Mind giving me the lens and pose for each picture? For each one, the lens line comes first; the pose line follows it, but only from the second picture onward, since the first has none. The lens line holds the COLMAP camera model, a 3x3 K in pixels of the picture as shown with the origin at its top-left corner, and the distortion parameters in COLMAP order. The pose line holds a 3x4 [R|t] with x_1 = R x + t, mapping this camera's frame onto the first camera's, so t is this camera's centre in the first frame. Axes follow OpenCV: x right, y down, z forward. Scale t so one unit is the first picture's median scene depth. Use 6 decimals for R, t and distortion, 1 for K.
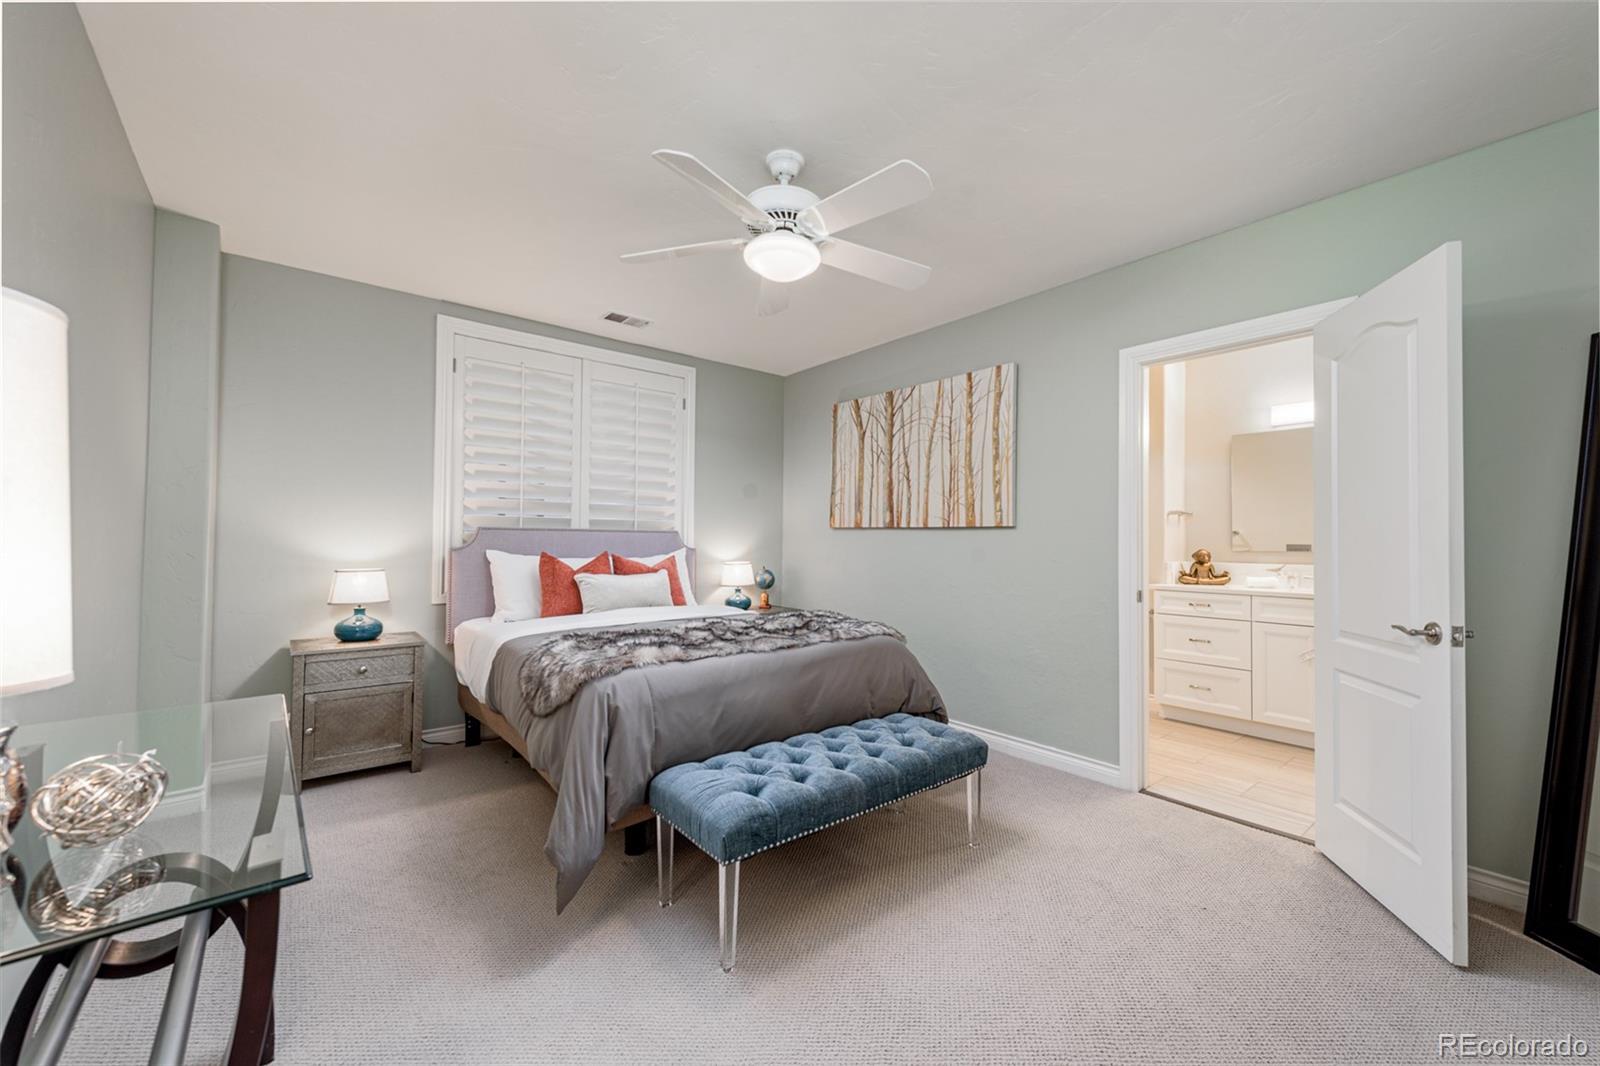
lens RADIAL K [[642.1, 0, 800.0], [0, 642.1, 533.0], [0, 0, 1]] dist [0.014347, -0.005665]
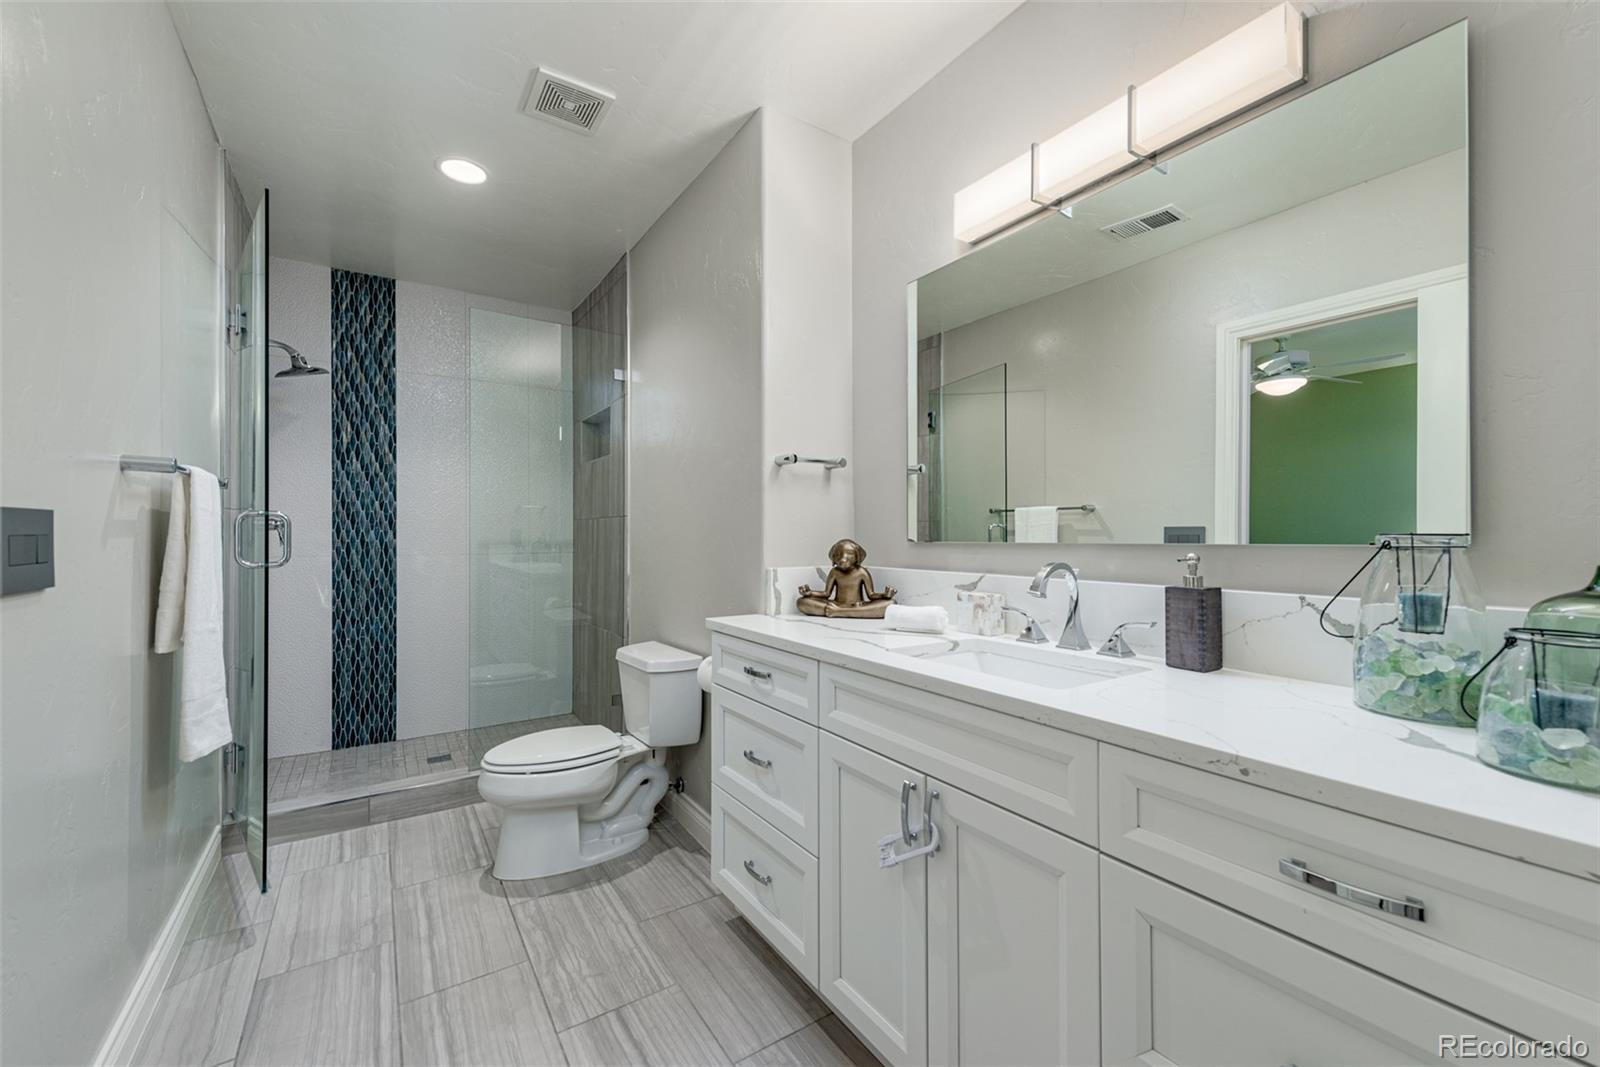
lens RADIAL K [[642.1, 0, 800.0], [0, 642.1, 533.5], [0, 0, 1]] dist [0.014347, -0.005665]
pose [[0.994415, -0.013712, -0.104647, 0.638368], [0.014472, 0.999874, 0.006508, 0.017319], [0.104545, -0.007986, 0.994488, 0.543928]]
